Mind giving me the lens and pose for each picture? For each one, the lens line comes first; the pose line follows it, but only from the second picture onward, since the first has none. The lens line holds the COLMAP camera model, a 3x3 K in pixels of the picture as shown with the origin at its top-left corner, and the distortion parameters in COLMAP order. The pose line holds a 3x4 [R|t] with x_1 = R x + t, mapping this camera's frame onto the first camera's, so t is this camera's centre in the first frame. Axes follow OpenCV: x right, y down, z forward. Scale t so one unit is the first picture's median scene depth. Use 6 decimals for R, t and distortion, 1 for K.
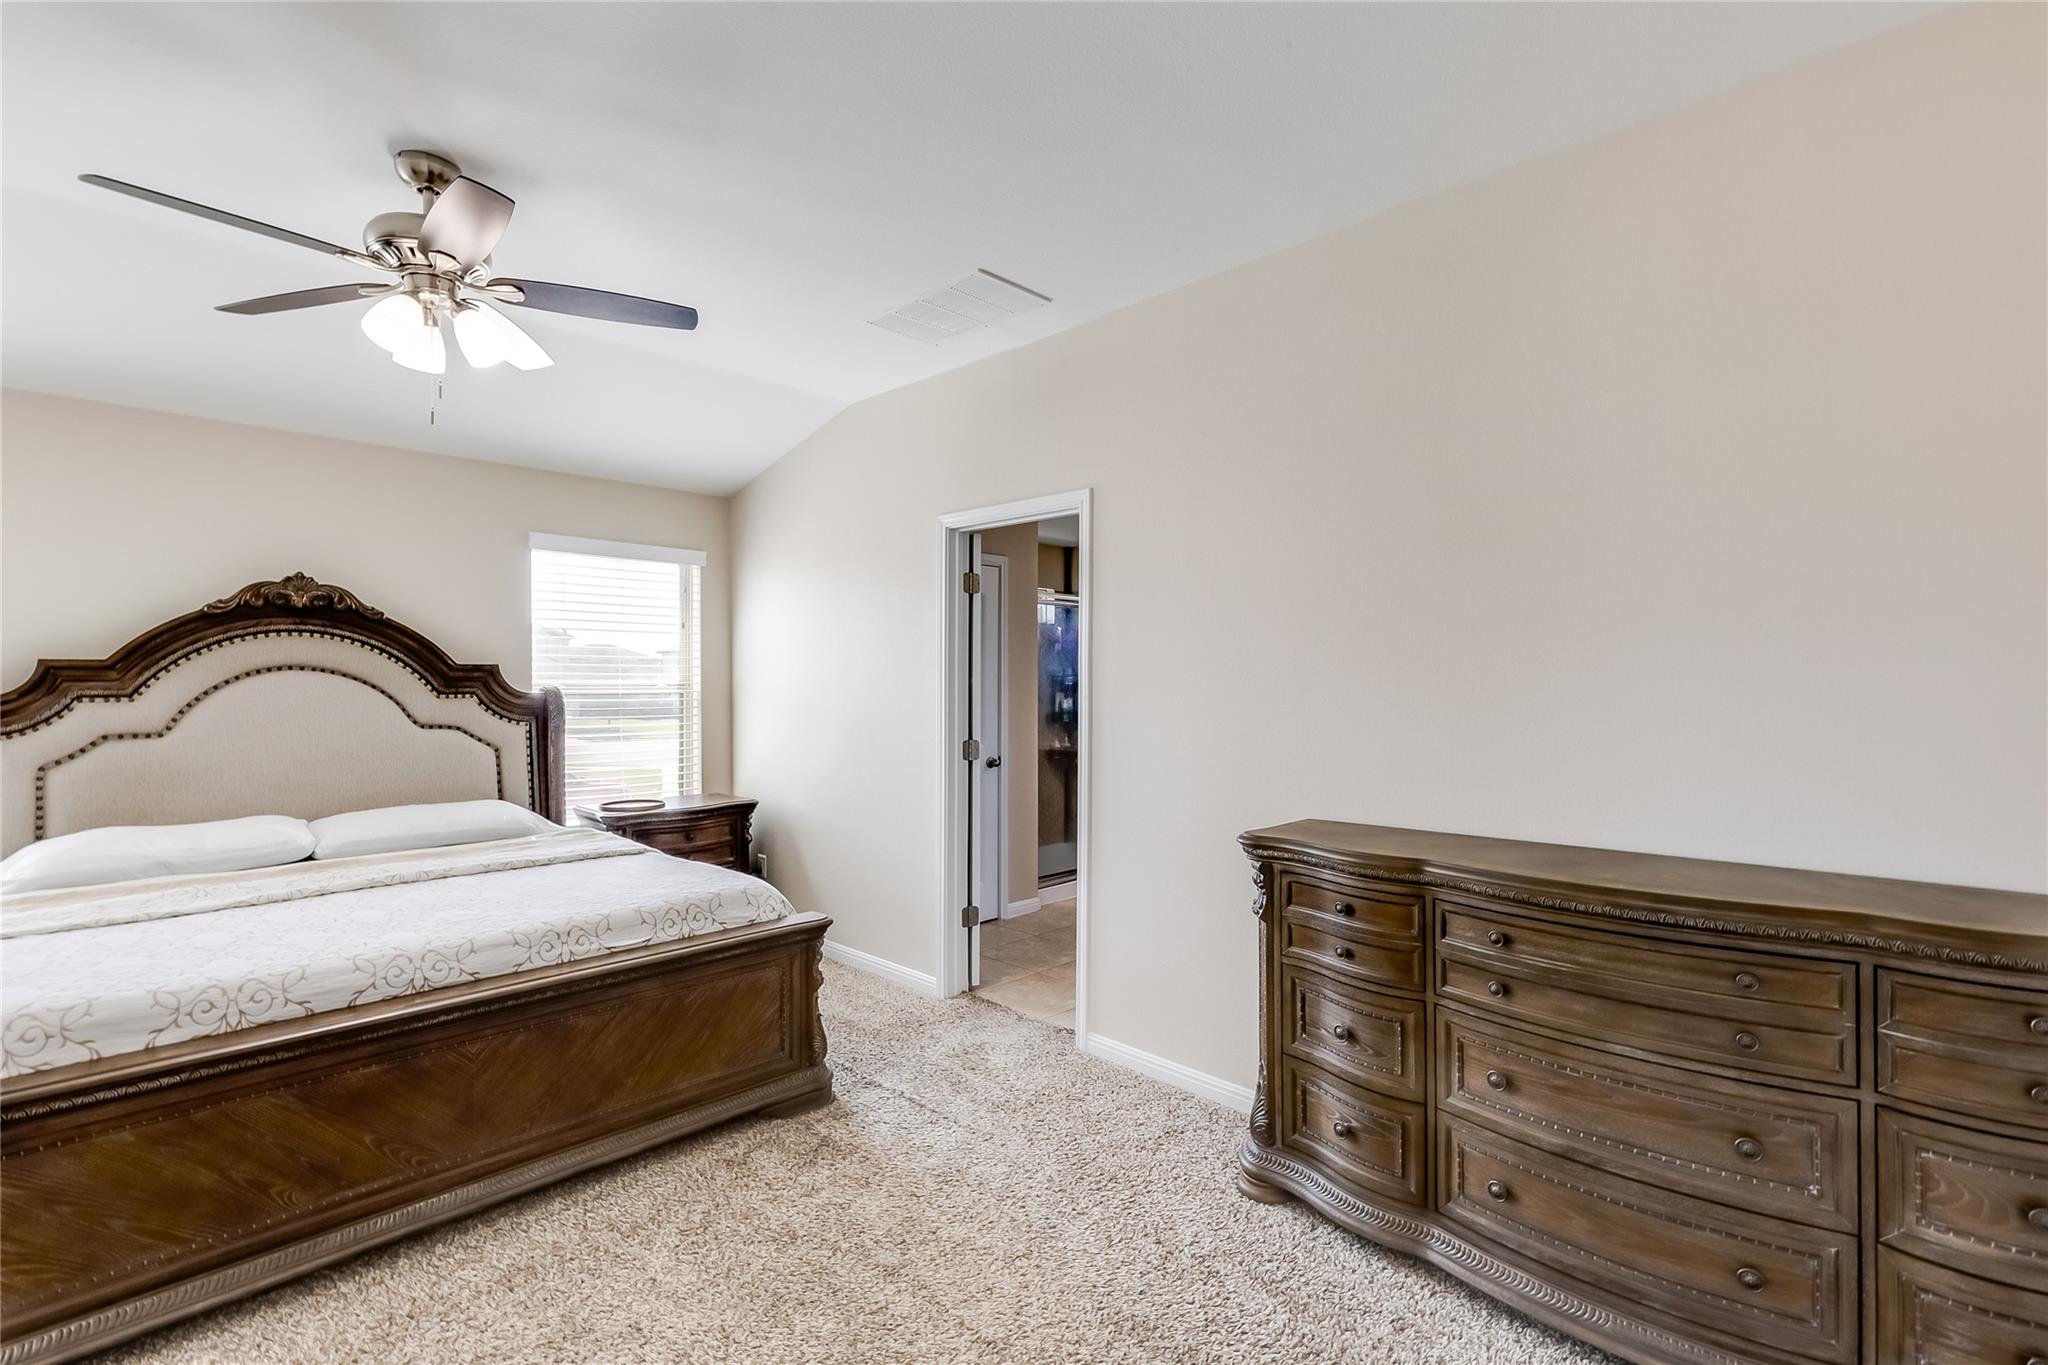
lens RADIAL K [[928.4, 0, 1041.5], [0, 928.4, 678.9], [0, 0, 1]] dist [0.004659, -0.000787]
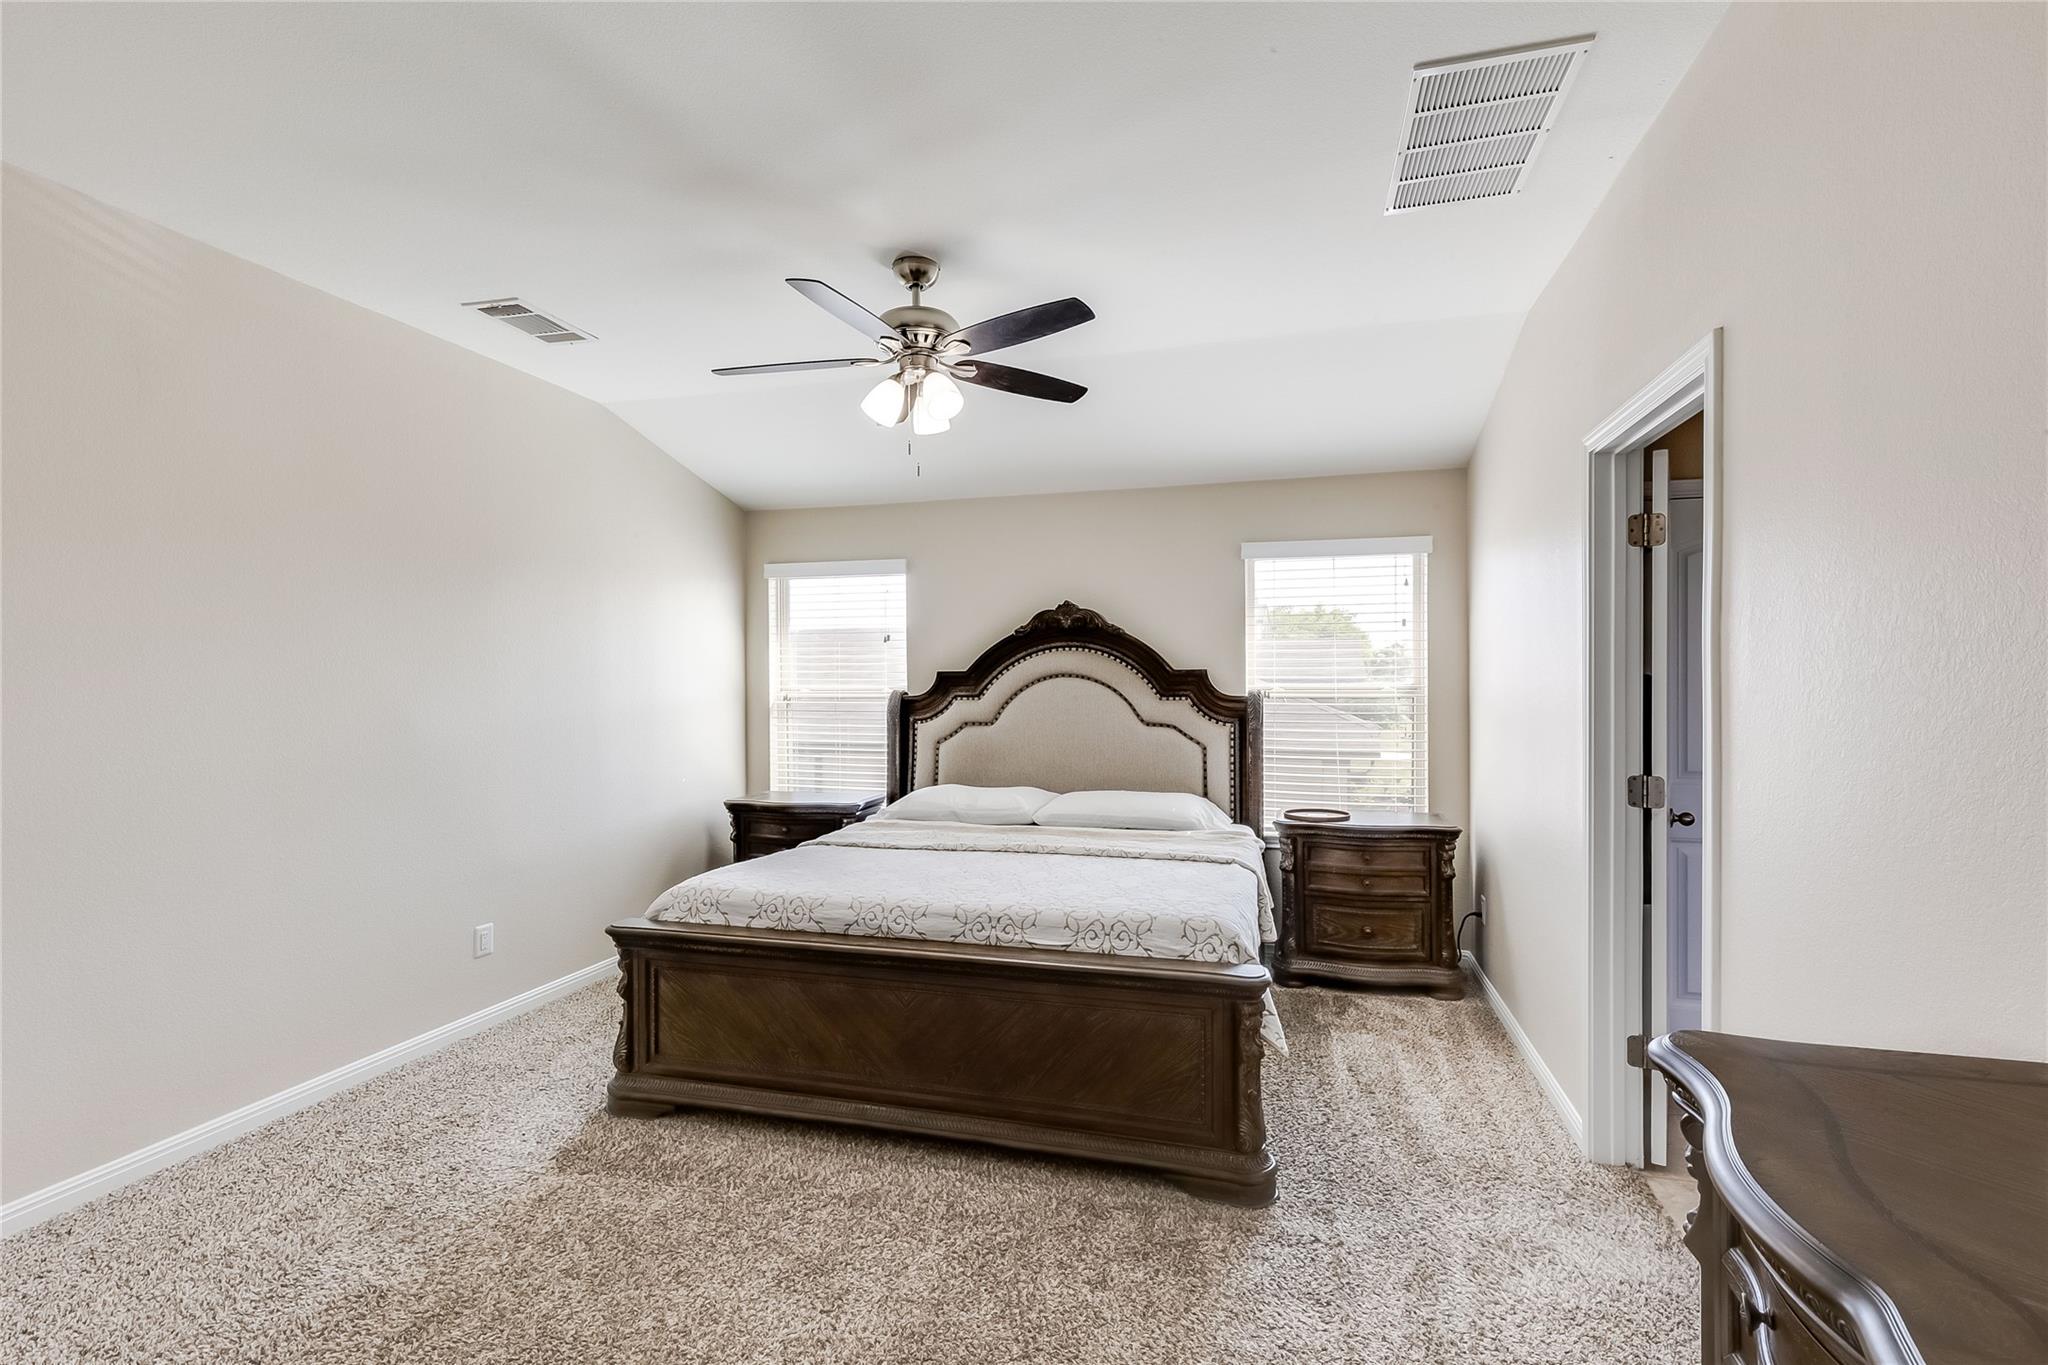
lens RADIAL K [[928.4, 0, 1033.6], [0, 928.4, 680.2], [0, 0, 1]] dist [0.004659, -0.000787]
pose [[0.475615, -0.005423, -0.879637, 0.339314], [0.005054, 0.999981, -0.003433, -0.000727], [0.879639, -0.002813, 0.475633, 0.383696]]
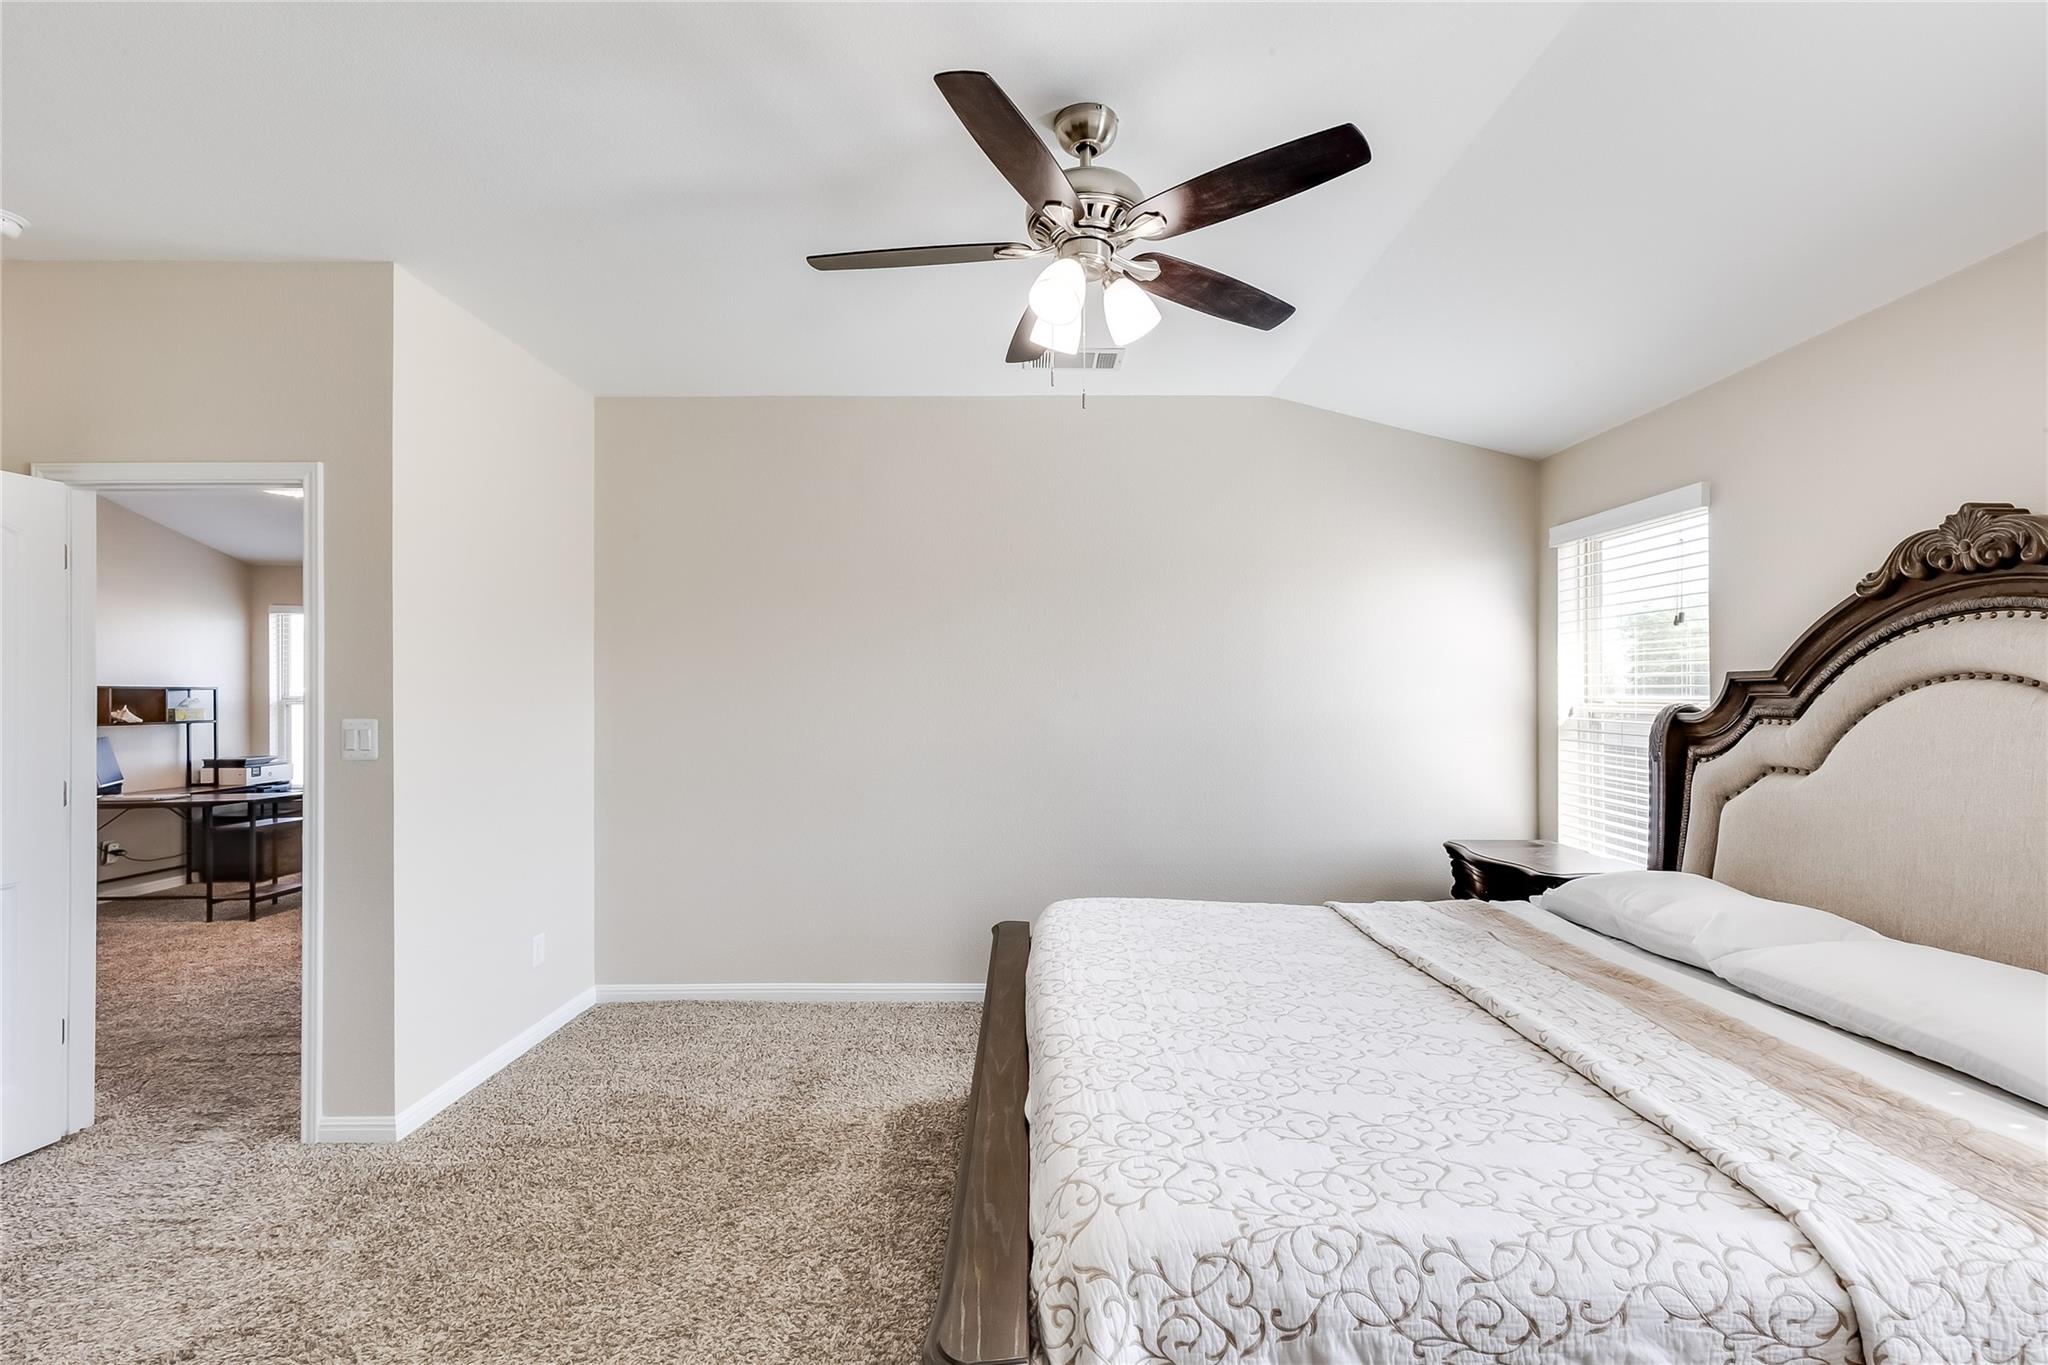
lens RADIAL K [[928.4, 0, 1031.8], [0, 928.4, 688.9], [0, 0, 1]] dist [0.004659, -0.000787]
pose [[-0.719775, -0.006796, -0.694174, -0.002145], [-0.004562, 0.999977, -0.005060, 0.001798], [0.694193, -0.000475, -0.719789, 1.109740]]
